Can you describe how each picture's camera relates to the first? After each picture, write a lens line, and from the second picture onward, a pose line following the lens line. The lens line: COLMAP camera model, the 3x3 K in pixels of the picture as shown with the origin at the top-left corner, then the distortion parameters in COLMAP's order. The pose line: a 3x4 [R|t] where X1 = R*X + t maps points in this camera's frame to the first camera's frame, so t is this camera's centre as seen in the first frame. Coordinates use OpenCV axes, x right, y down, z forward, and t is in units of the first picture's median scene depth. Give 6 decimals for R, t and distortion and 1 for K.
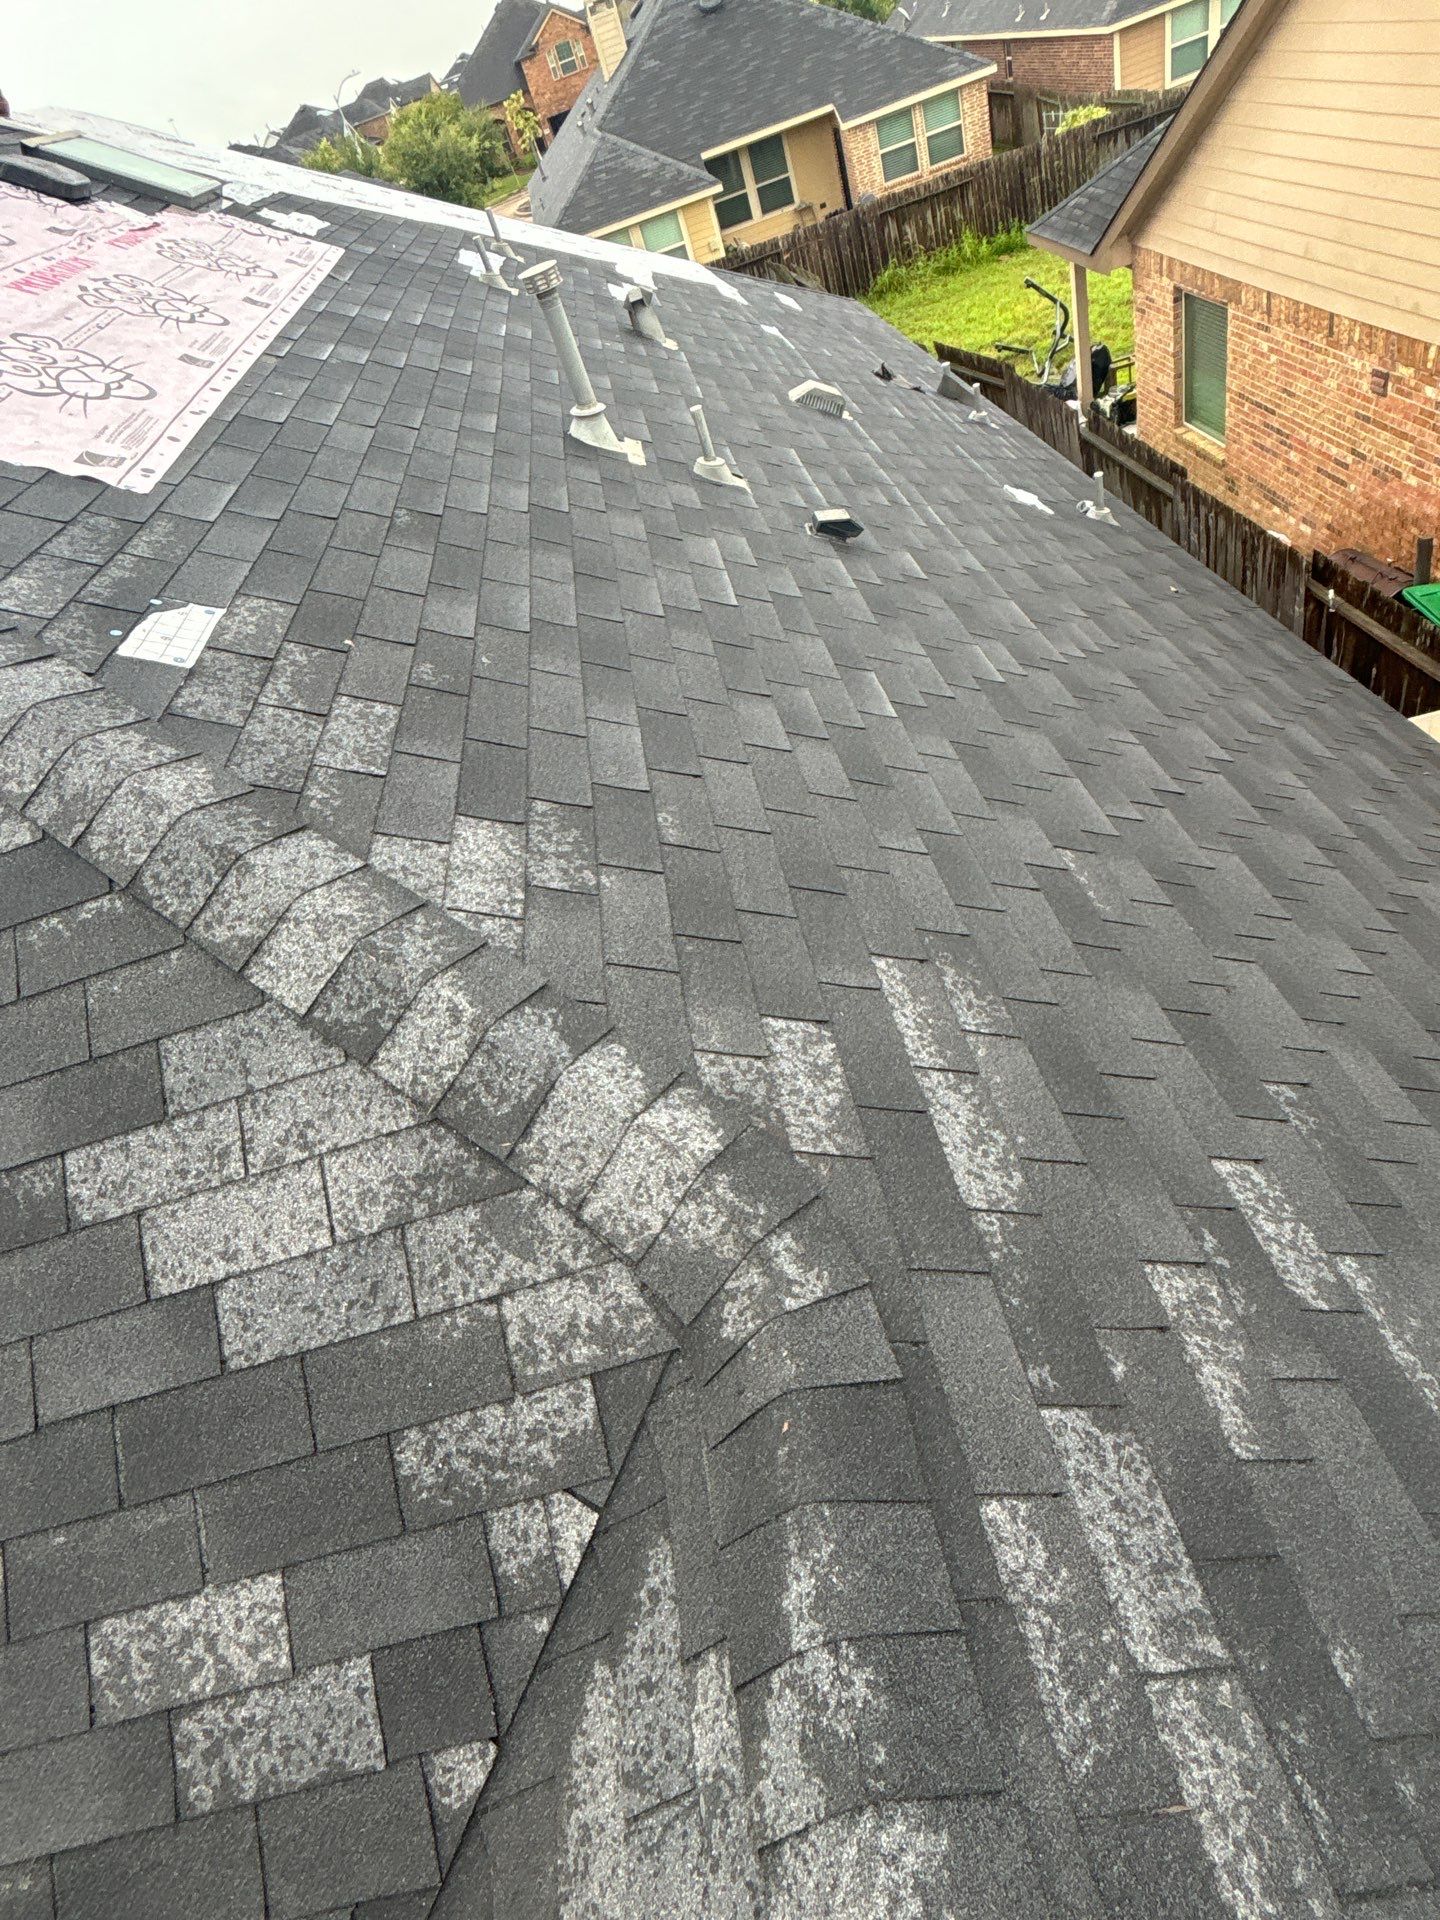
lens RADIAL K [[1045.4, 0, 724.6], [0, 1045.4, 948.6], [0, 0, 1]] dist [-0.001518, -0.001288]
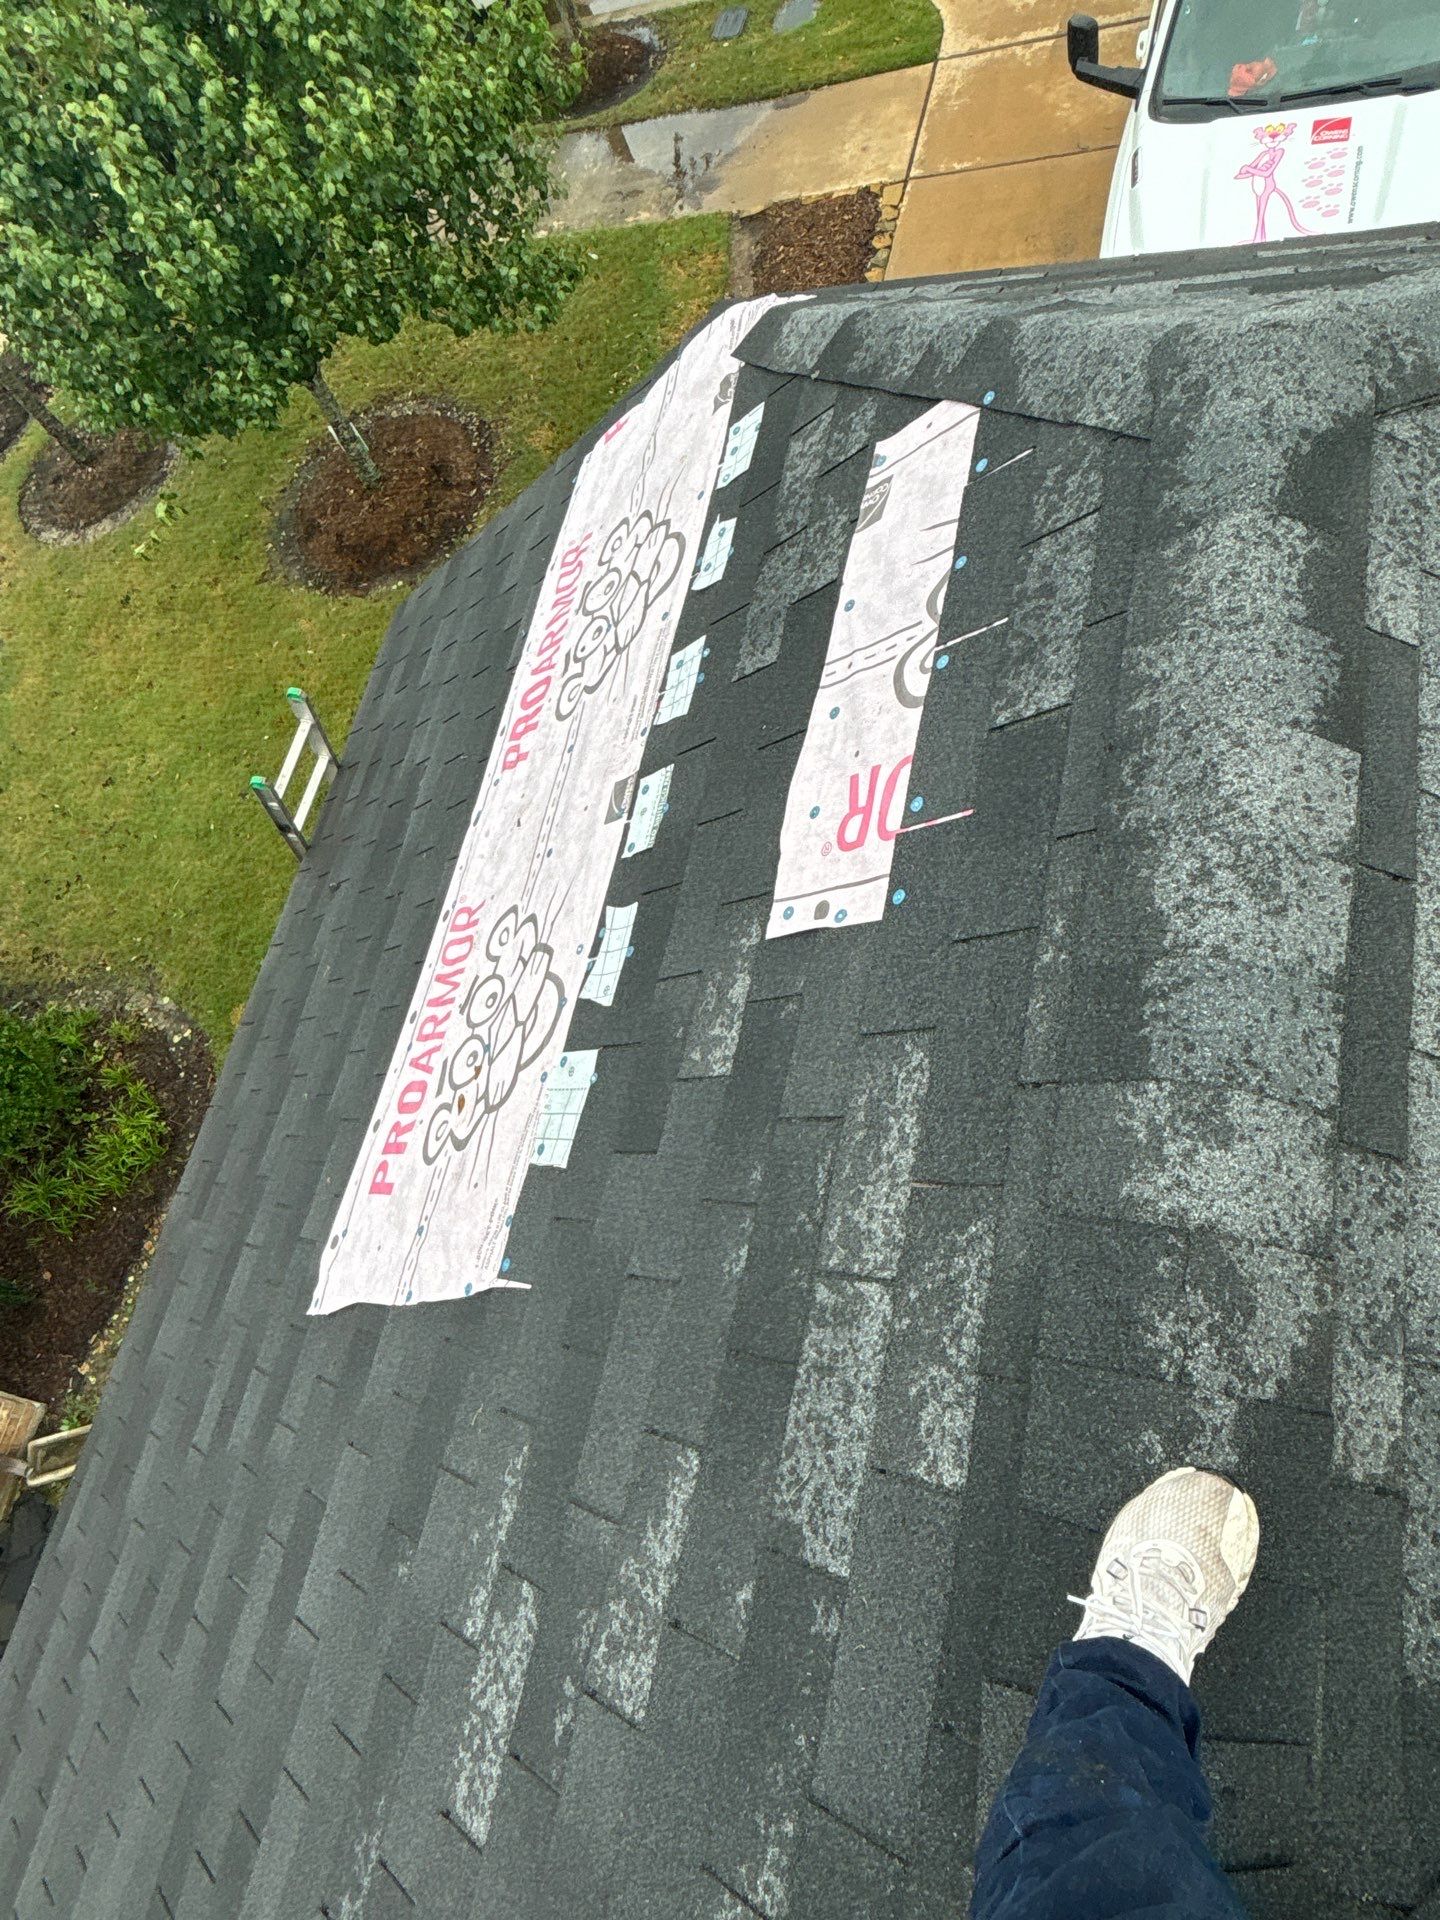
lens RADIAL K [[1127.3, 0, 720.6], [0, 1127.3, 951.3], [0, 0, 1]] dist [-0.002339, -0.000929]
pose [[-0.771397, -0.111155, 0.626571, -0.110292], [0.627566, -0.295956, 0.720119, -0.099350], [0.105393, 0.948712, 0.298056, 0.277004]]
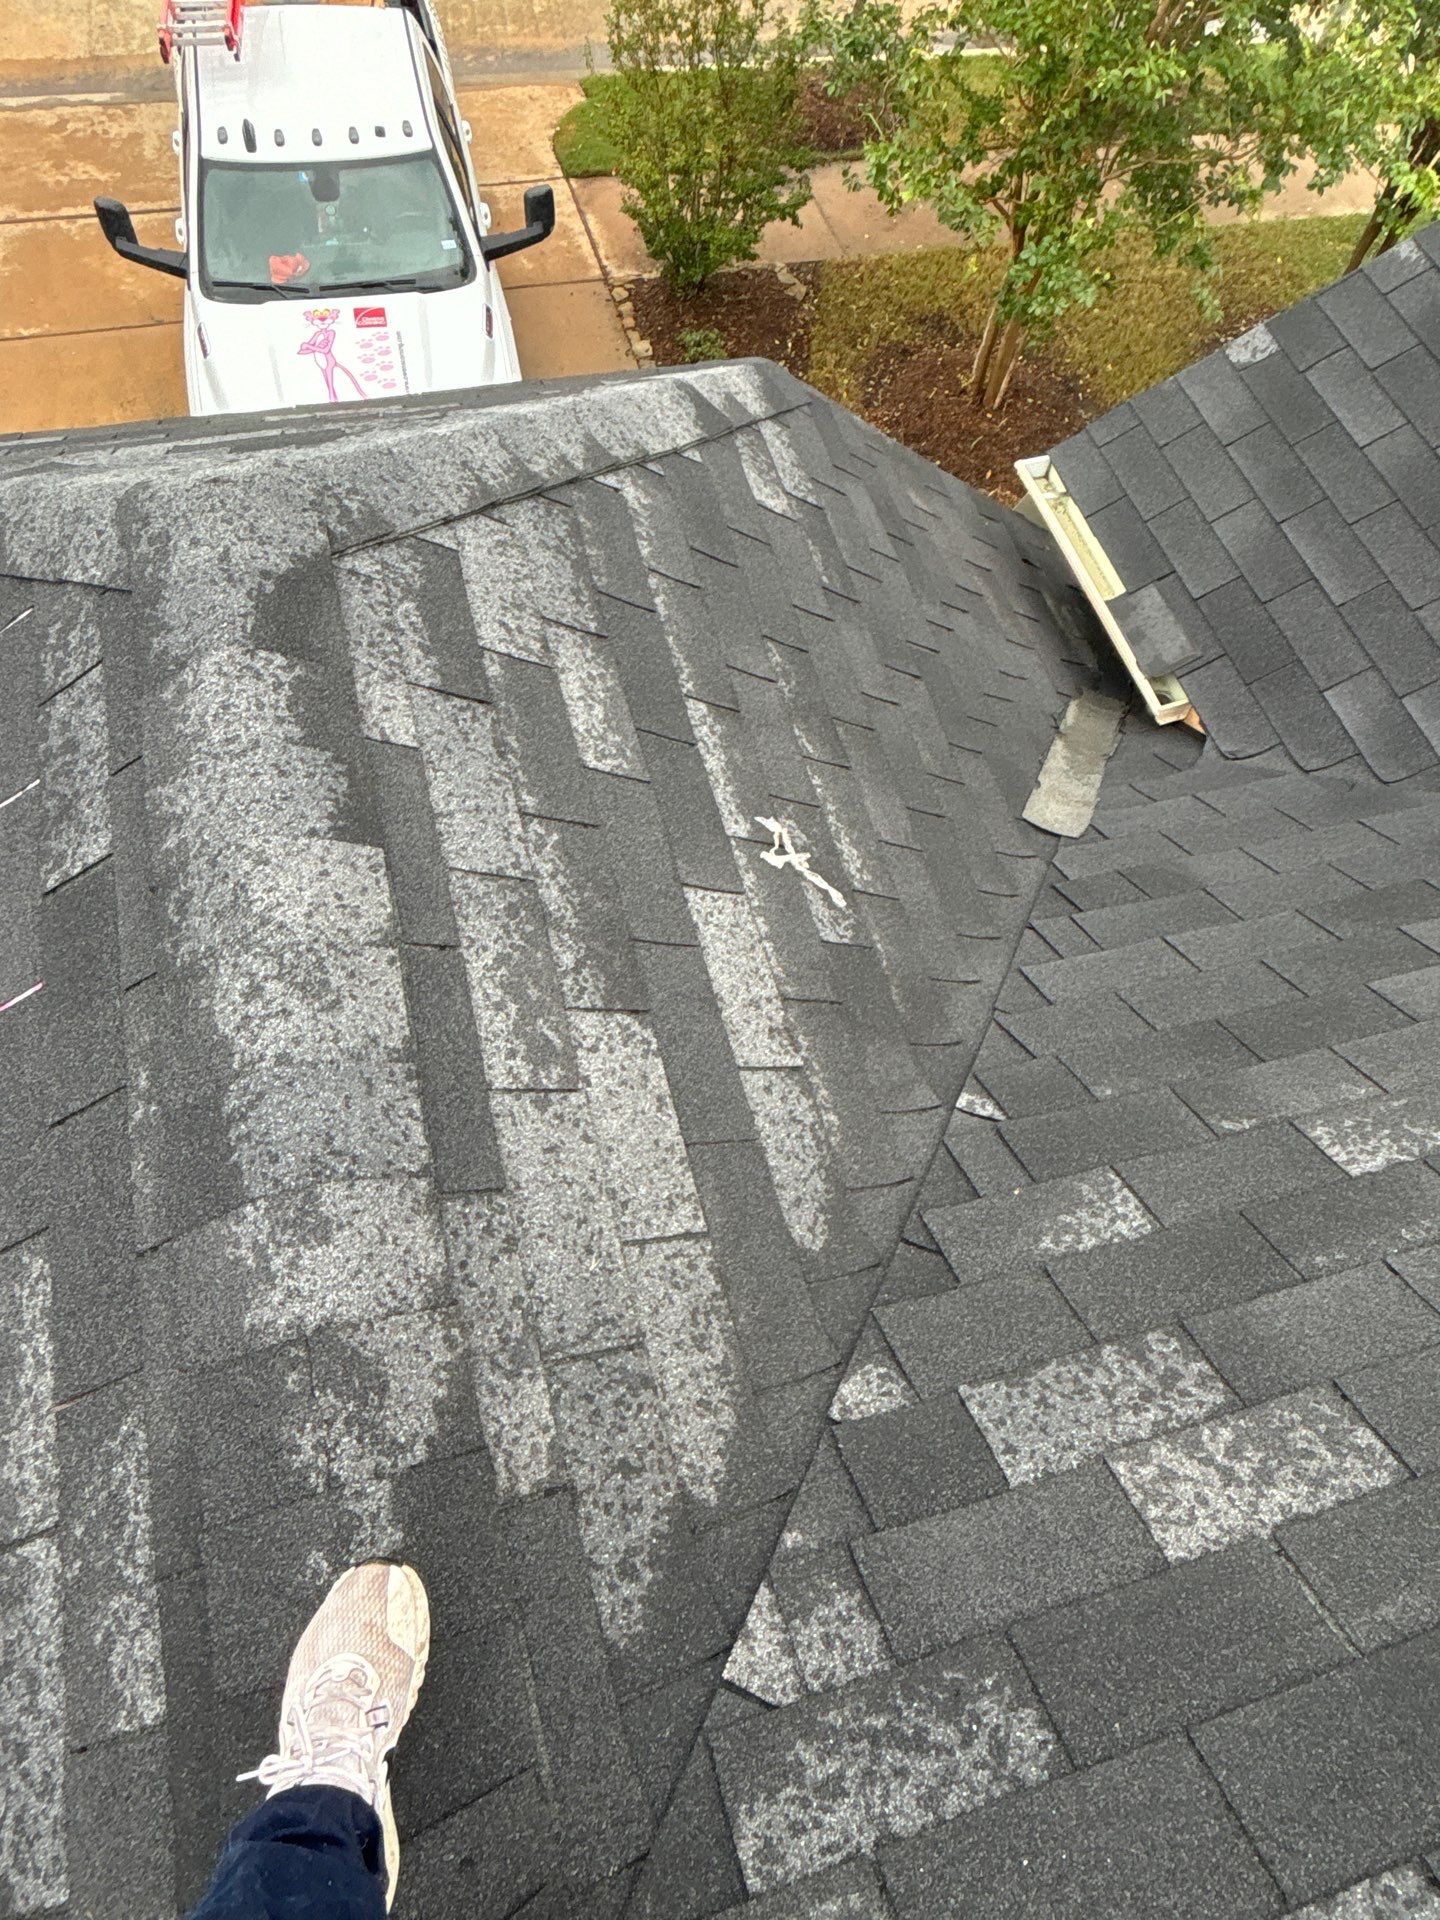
lens RADIAL K [[1131.8, 0, 721.9], [0, 1131.8, 950.4], [0, 0, 1]] dist [0.028046, -0.038504]
pose [[-0.974166, 0.197573, 0.109391, -0.304081], [0.046187, -0.299847, 0.952869, -0.051311], [0.221061, 0.933304, 0.282975, 0.316266]]
